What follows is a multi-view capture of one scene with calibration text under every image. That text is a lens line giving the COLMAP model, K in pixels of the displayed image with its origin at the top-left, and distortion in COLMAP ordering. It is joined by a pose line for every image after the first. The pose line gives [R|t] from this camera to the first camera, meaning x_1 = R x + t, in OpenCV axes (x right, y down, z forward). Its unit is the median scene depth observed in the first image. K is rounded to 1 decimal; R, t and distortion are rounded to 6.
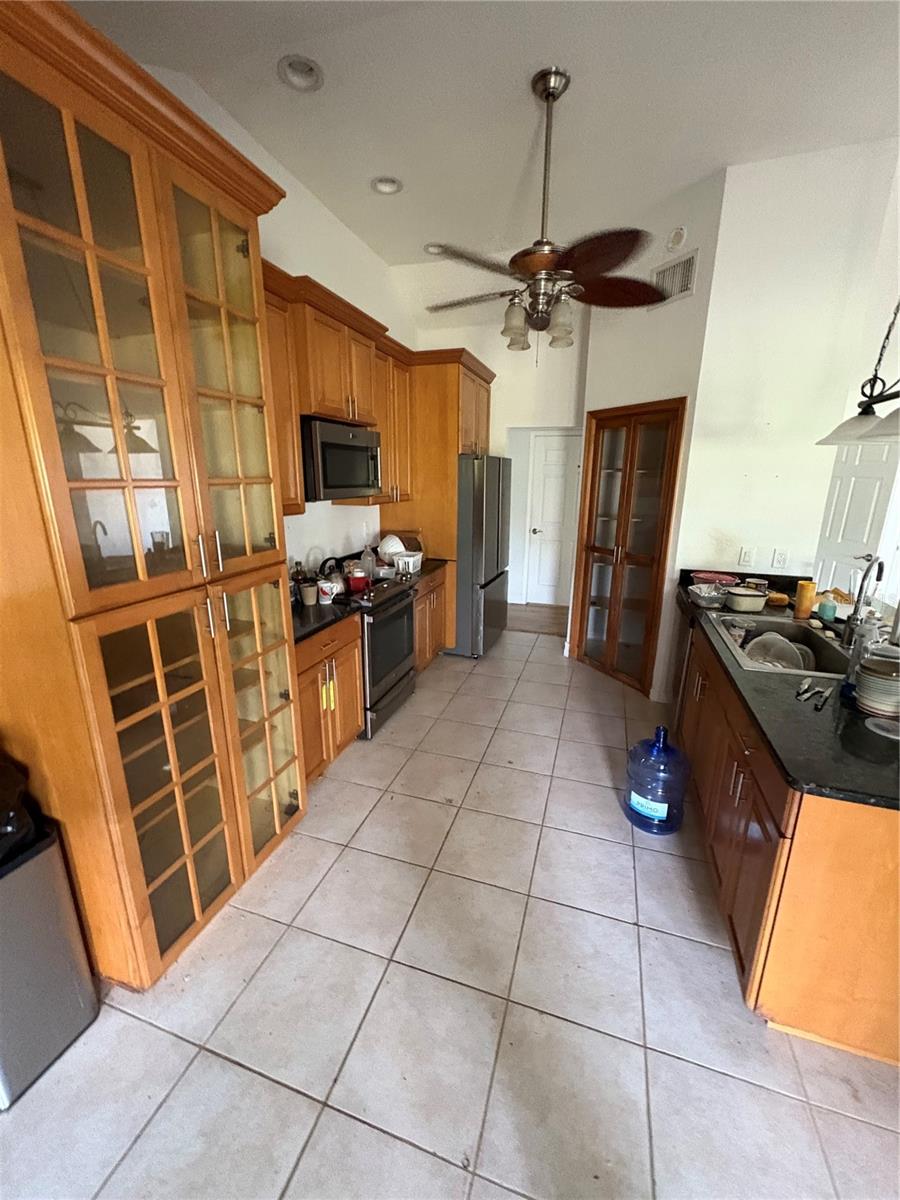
lens RADIAL K [[477.2, 0, 451.9], [0, 477.2, 601.1], [0, 0, 1]] dist [0.001344, -0.000319]
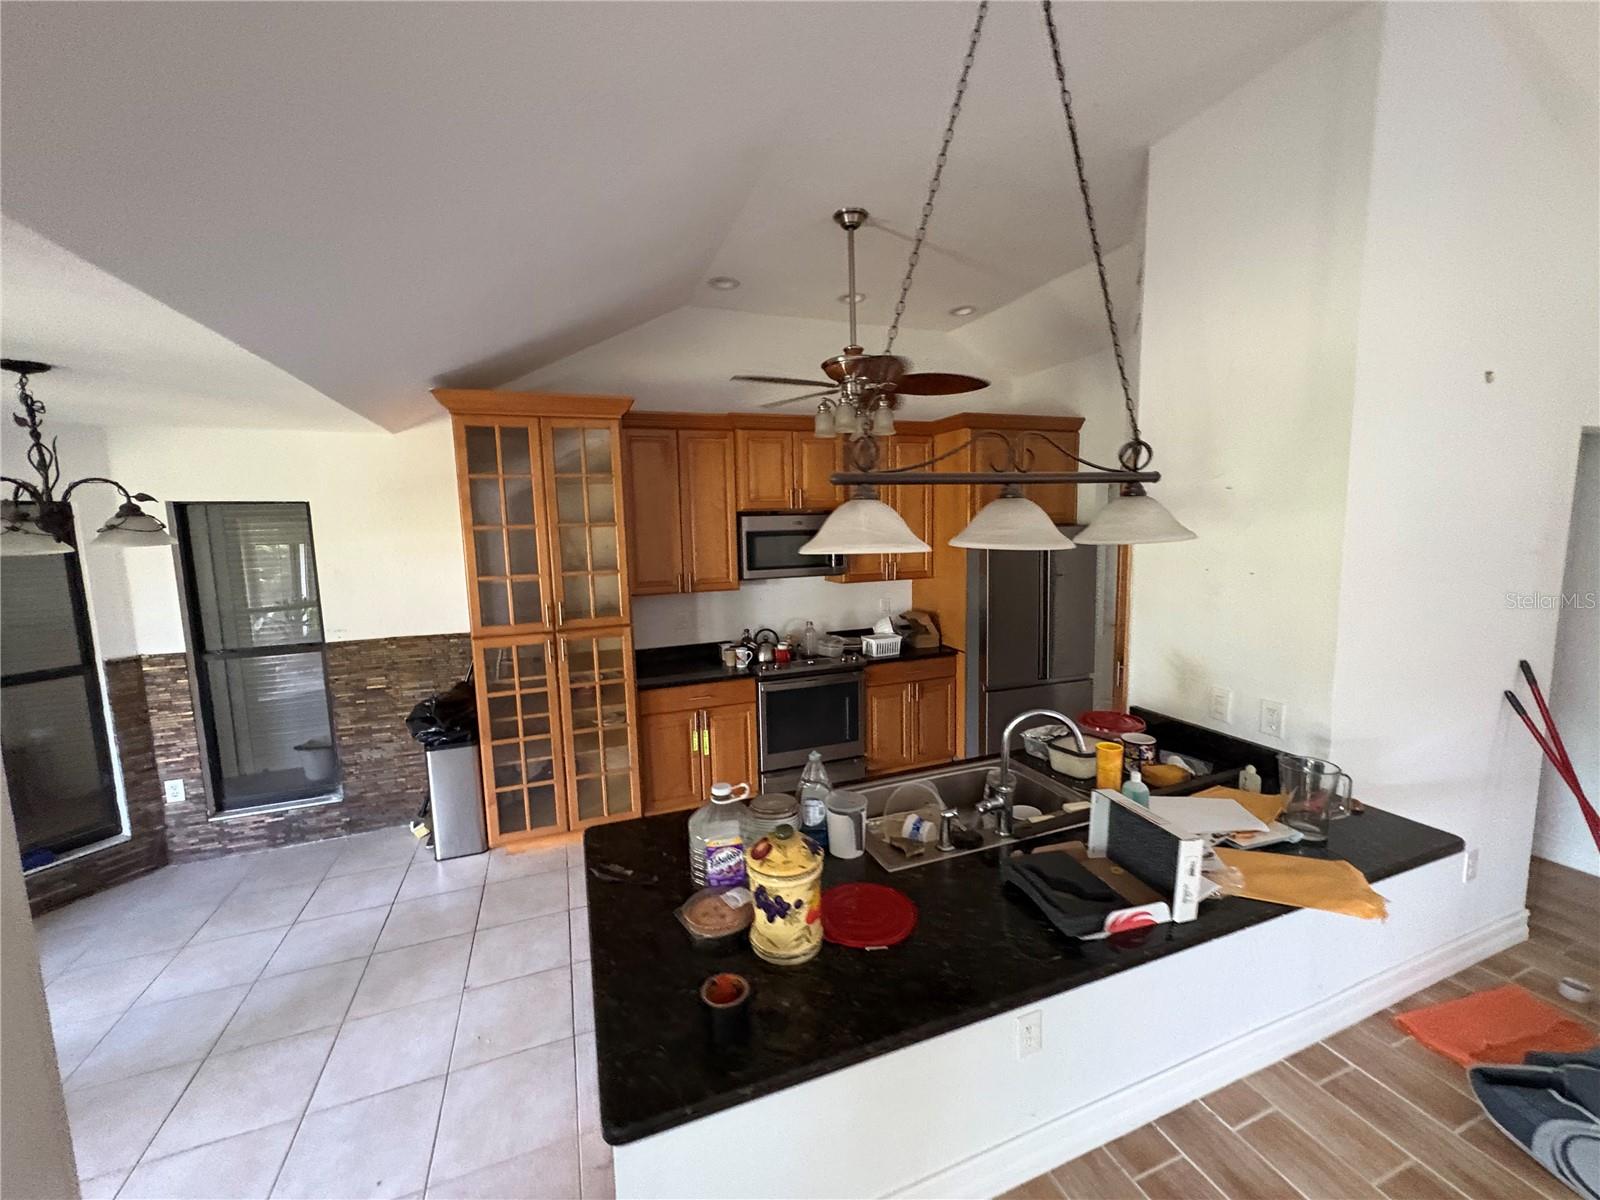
lens RADIAL K [[636.3, 0, 793.9], [0, 636.3, 595.7], [0, 0, 1]] dist [0.001344, -0.000319]
pose [[0.620680, 0.066147, -0.781269, 1.068683], [-0.173406, 0.983341, -0.054507, -0.109806], [0.764648, 0.169308, 0.621811, 0.118957]]
